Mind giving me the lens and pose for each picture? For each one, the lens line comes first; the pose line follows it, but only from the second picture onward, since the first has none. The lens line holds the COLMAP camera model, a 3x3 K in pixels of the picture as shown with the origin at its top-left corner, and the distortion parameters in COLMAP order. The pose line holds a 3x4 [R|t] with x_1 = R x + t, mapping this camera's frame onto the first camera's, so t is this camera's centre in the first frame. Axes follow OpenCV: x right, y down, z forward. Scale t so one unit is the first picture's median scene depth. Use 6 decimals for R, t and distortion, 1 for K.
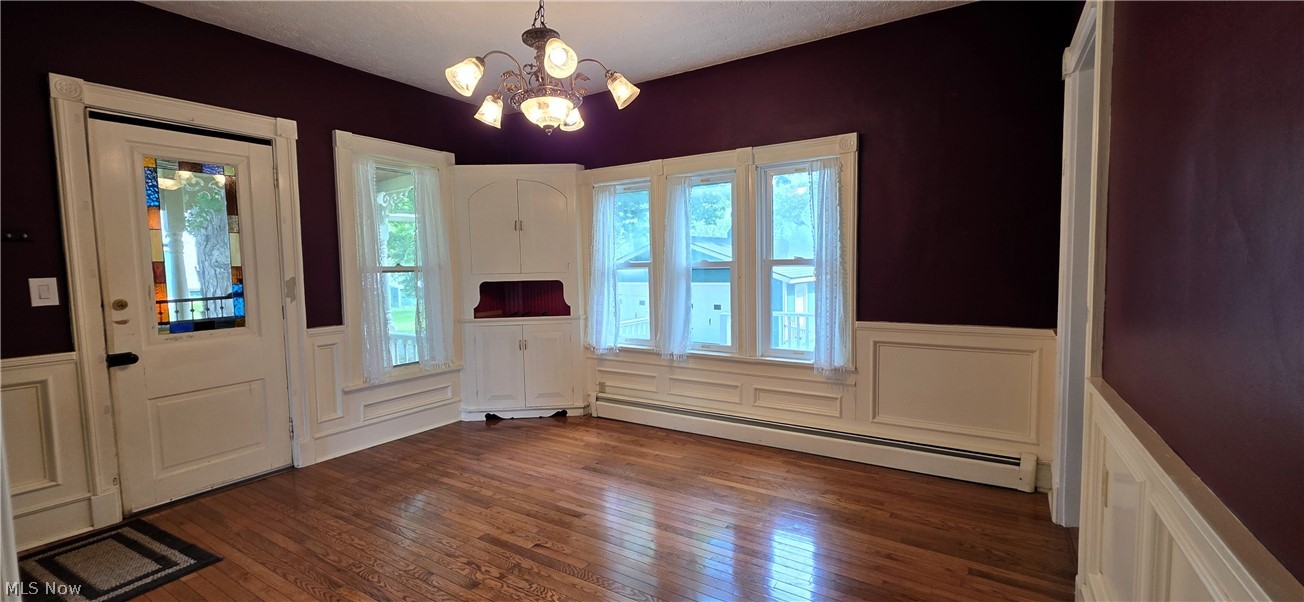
lens RADIAL K [[526.3, 0, 652.0], [0, 526.3, 301.0], [0, 0, 1]] dist [0.008703, -0.000016]
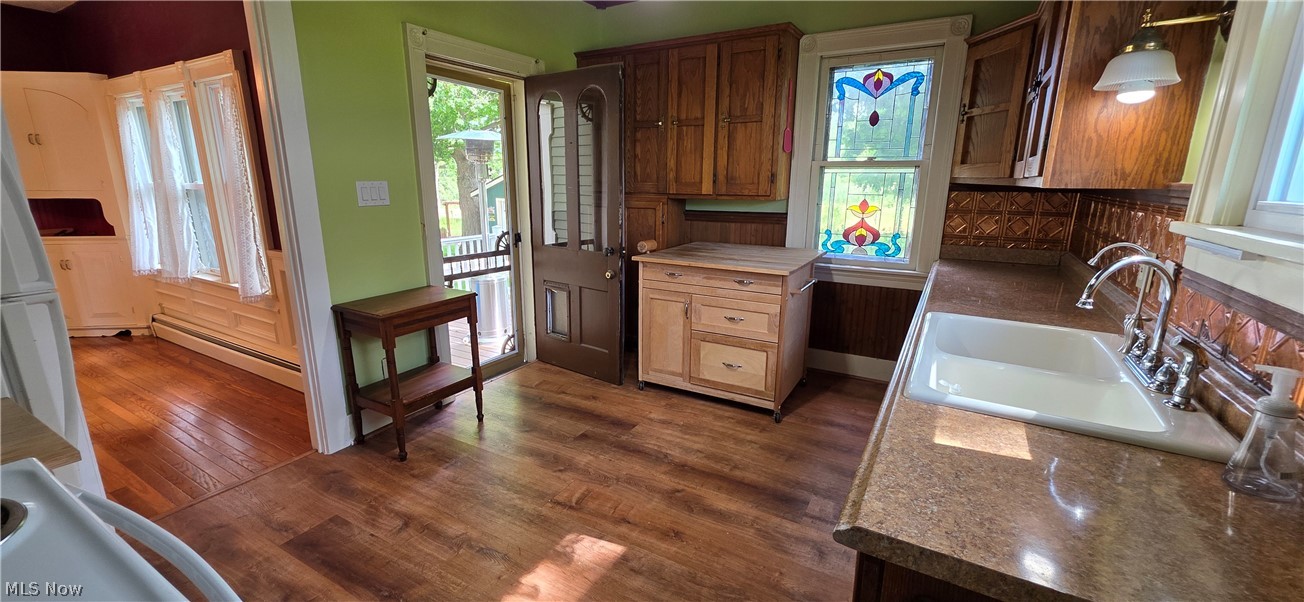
lens RADIAL K [[526.3, 0, 652.0], [0, 526.3, 301.0], [0, 0, 1]] dist [0.008703, -0.000016]
pose [[0.998989, 0.019840, 0.040349, 0.944317], [-0.026148, 0.986381, 0.162387, -0.047203], [-0.036578, -0.163278, 0.985902, -0.041968]]
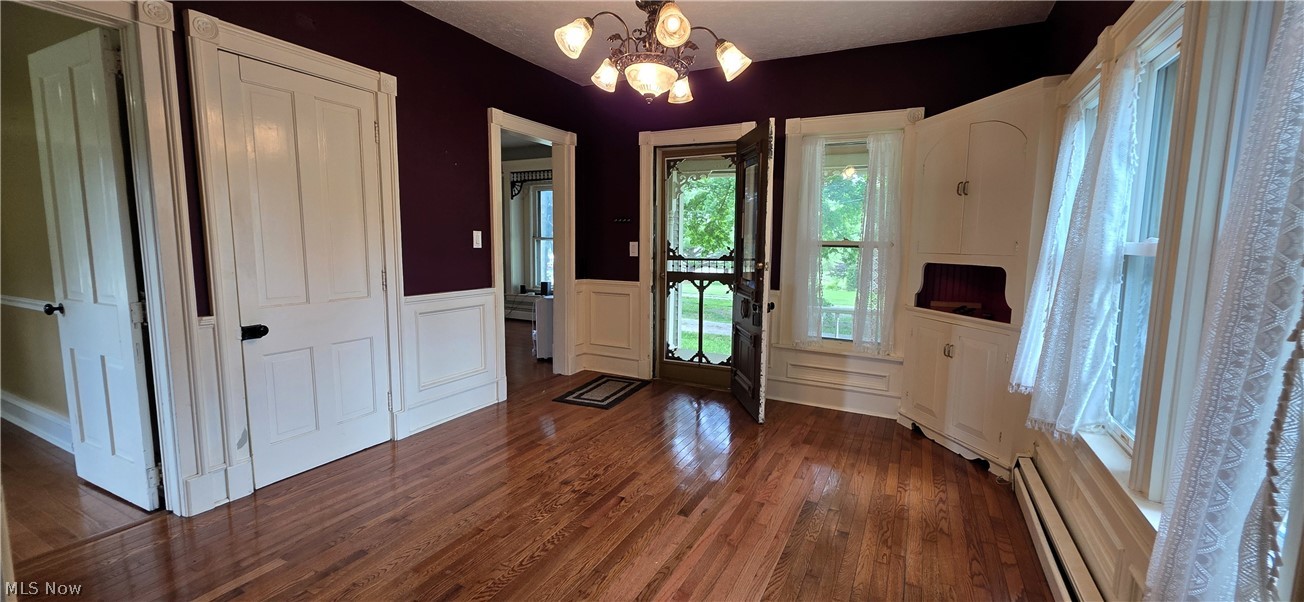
lens RADIAL K [[526.3, 0, 652.0], [0, 526.3, 301.0], [0, 0, 1]] dist [0.008703, -0.000016]
pose [[0.096455, 0.138988, -0.985585, 0.509569], [-0.083940, 0.987811, 0.131087, -0.056839], [0.991792, 0.070086, 0.106946, 0.576361]]
